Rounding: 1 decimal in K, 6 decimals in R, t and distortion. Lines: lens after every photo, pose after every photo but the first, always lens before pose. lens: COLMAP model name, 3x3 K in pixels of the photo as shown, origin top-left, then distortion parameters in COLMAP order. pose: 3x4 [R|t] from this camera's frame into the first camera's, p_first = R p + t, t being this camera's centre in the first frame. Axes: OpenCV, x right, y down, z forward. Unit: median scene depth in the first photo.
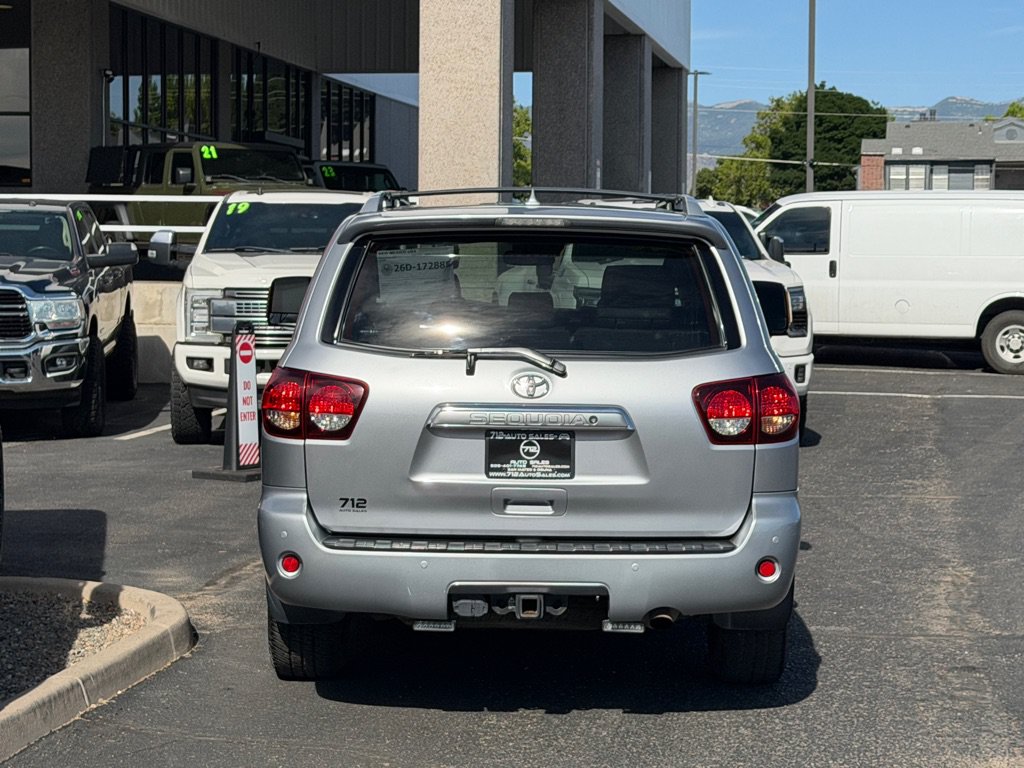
lens RADIAL K [[2214.5, 0, 515.6], [0, 2214.5, 360.3], [0, 0, 1]] dist [0.146606, 0.103447]
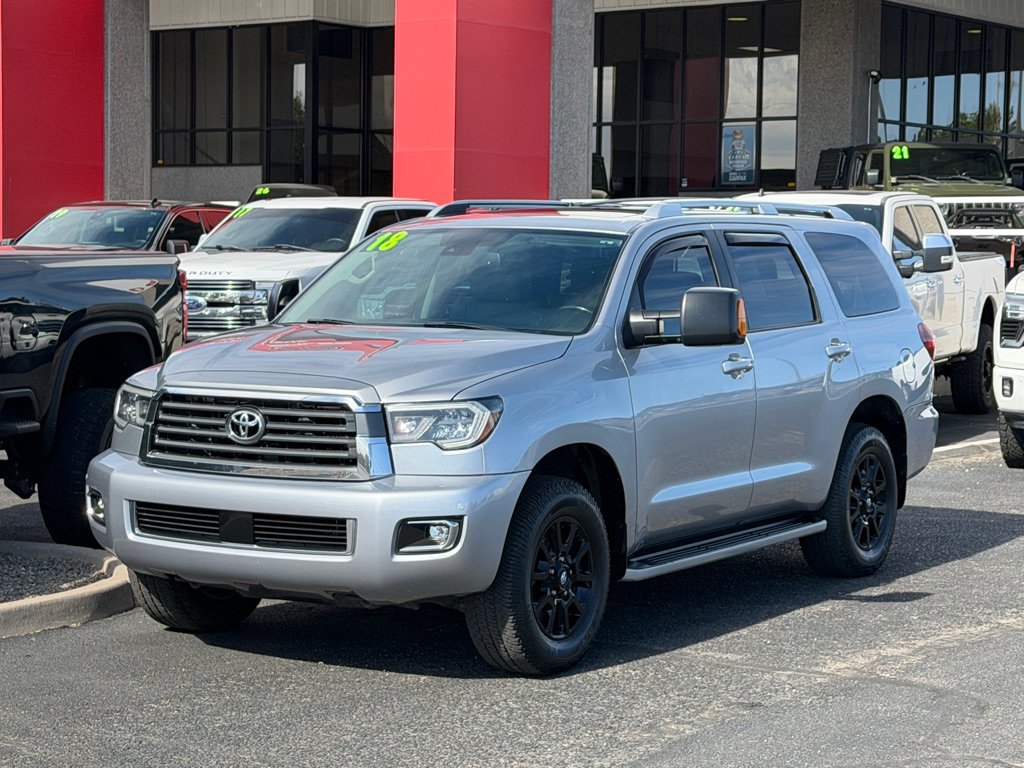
lens RADIAL K [[2273.1, 0, 532.5], [0, 2273.1, 386.1], [0, 0, 1]] dist [0.142347, 0.451723]
pose [[0.883880, 0.032884, -0.466557, 0.332836], [-0.029182, 0.999459, 0.015159, -0.003627], [0.466803, 0.000216, 0.884361, 0.073109]]
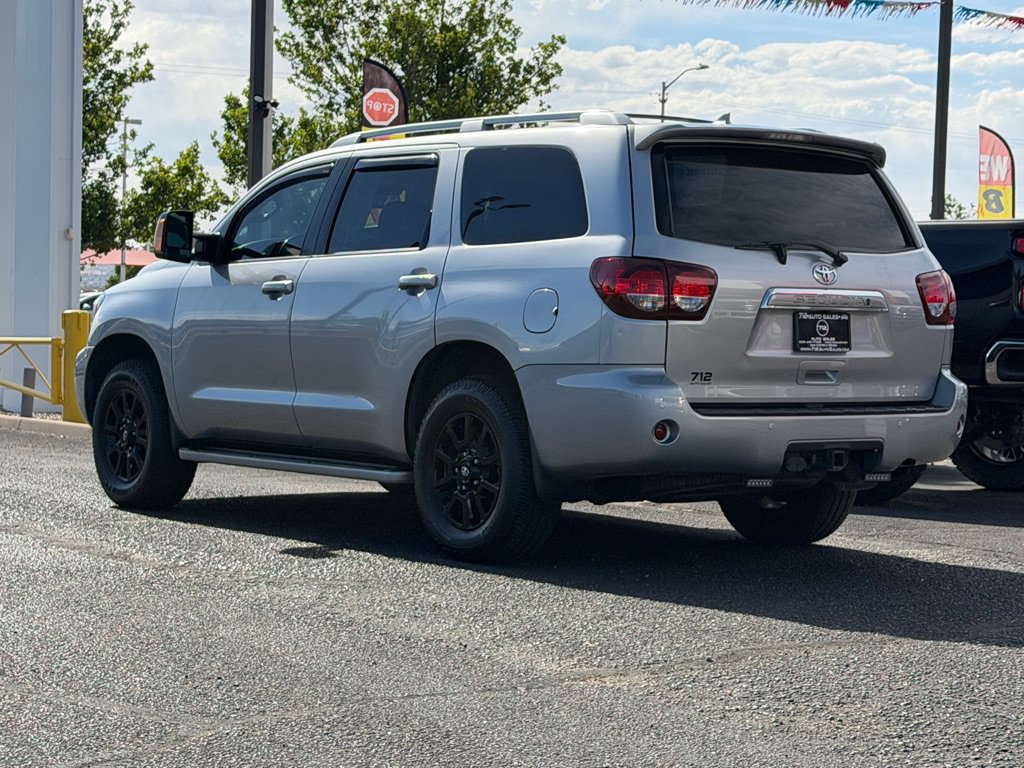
lens RADIAL K [[2275.3, 0, 522.8], [0, 2275.3, 384.2], [0, 0, 1]] dist [0.150068, 0.238104]
pose [[0.795165, -0.014959, 0.606209, -0.426557], [0.023439, 0.999707, -0.006077, 0.036835], [-0.605940, 0.019041, 0.795282, 0.068475]]
